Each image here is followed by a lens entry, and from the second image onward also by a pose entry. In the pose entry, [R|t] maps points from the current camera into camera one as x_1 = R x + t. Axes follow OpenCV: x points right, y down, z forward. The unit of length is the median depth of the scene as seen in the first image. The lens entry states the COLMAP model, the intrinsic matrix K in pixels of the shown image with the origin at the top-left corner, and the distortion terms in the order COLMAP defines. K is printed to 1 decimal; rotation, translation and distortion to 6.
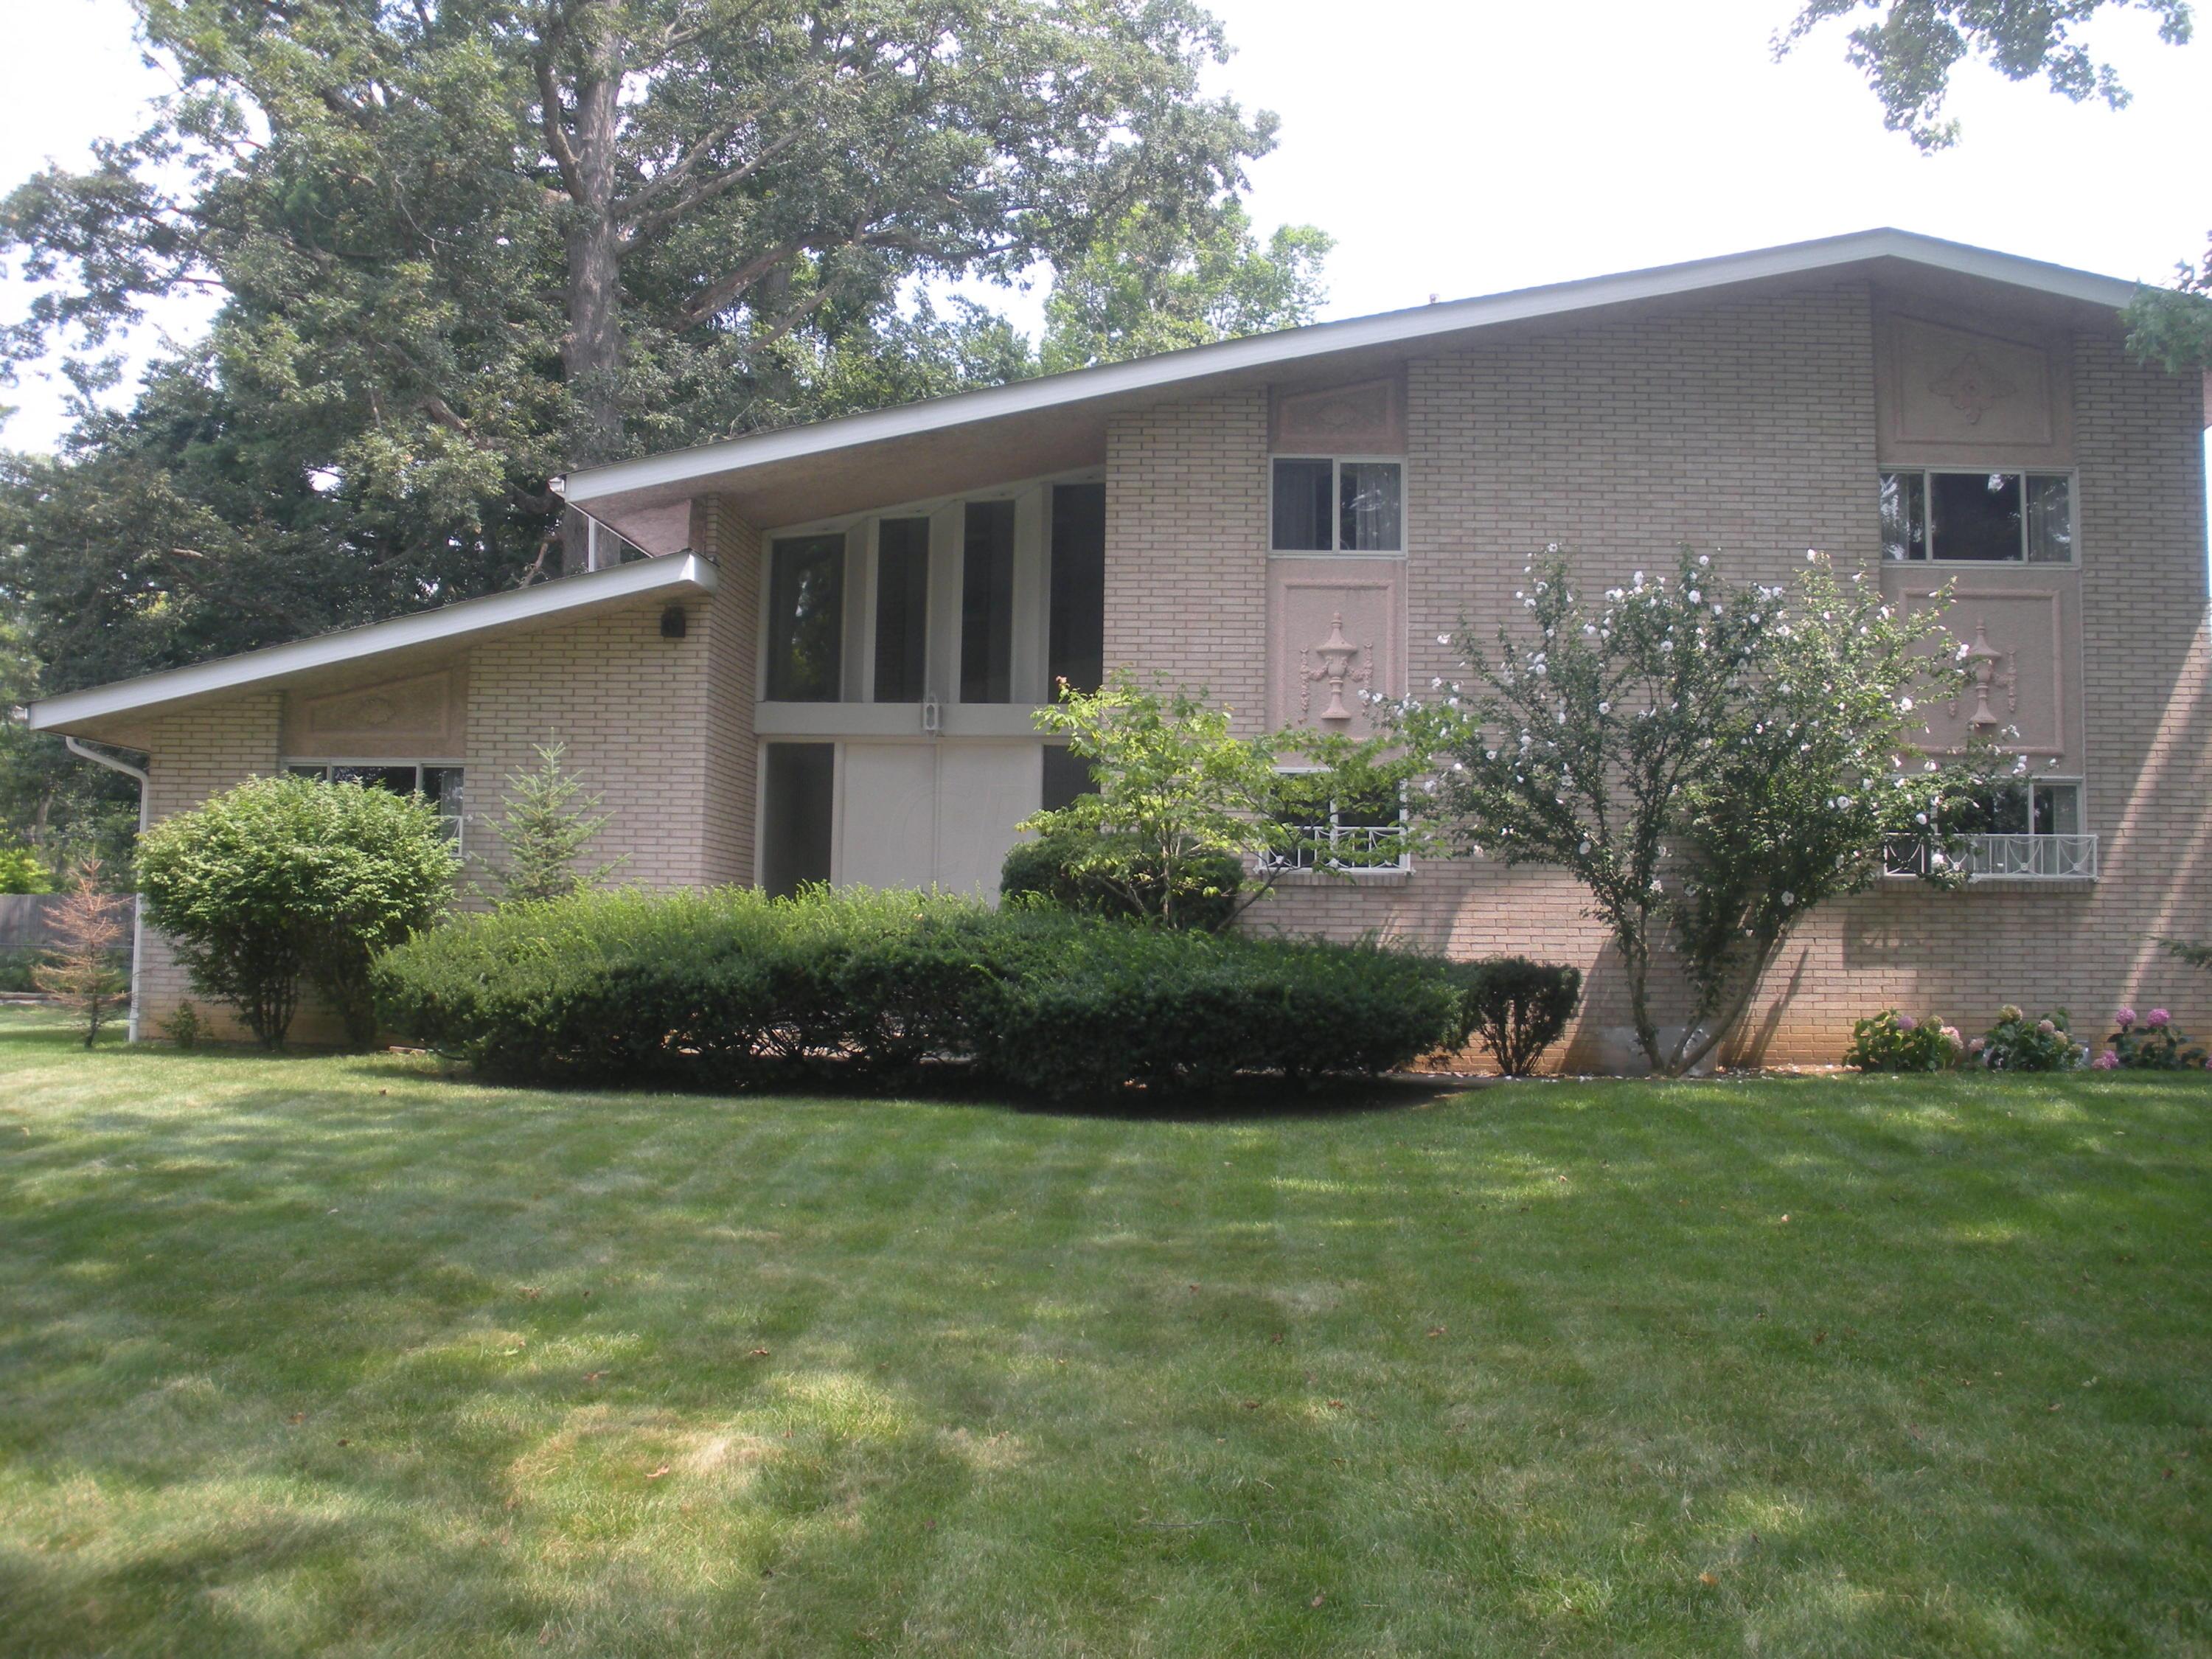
lens RADIAL K [[2388.3, 0, 1106.0], [0, 2388.3, 829.5], [0, 0, 1]] dist [-0.309880, 0.418936]
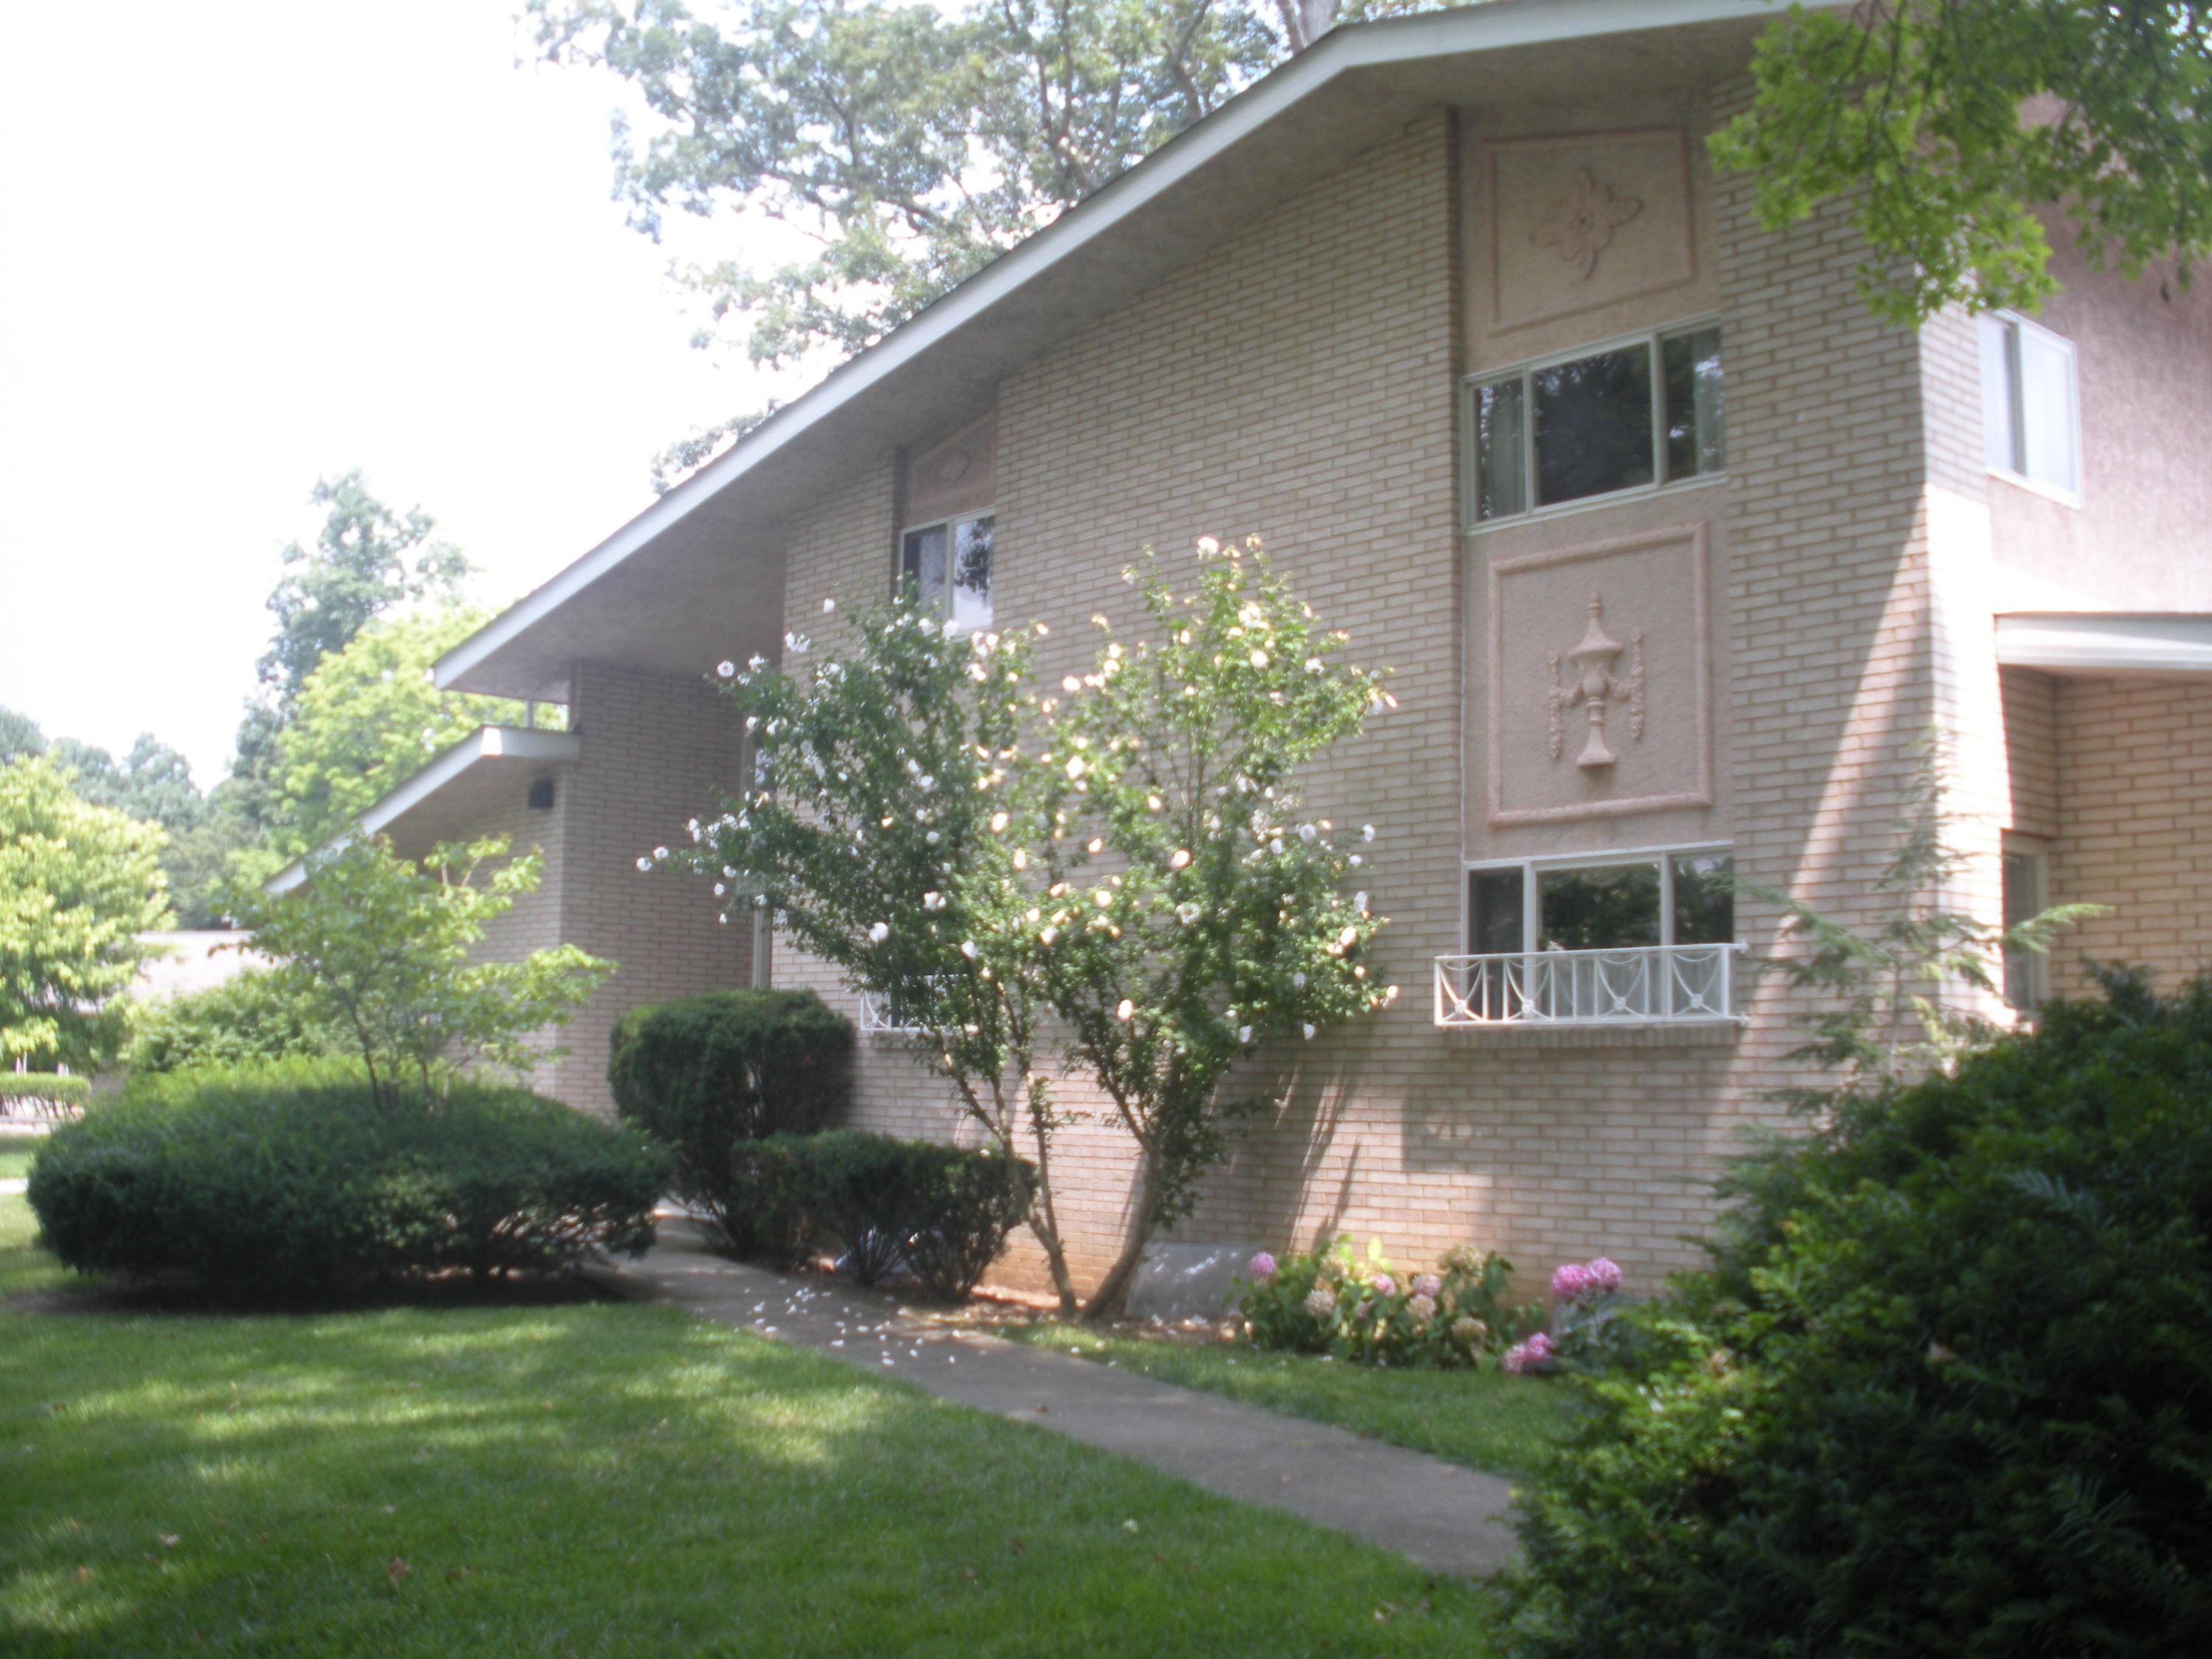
lens RADIAL K [[2388.3, 0, 1106.0], [0, 2388.3, 829.5], [0, 0, 1]] dist [-0.309880, 0.418936]
pose [[0.705565, -0.079072, -0.704220, 0.726375], [0.039529, 0.996600, -0.072297, 0.010060], [0.707542, 0.023173, 0.706291, 0.480792]]
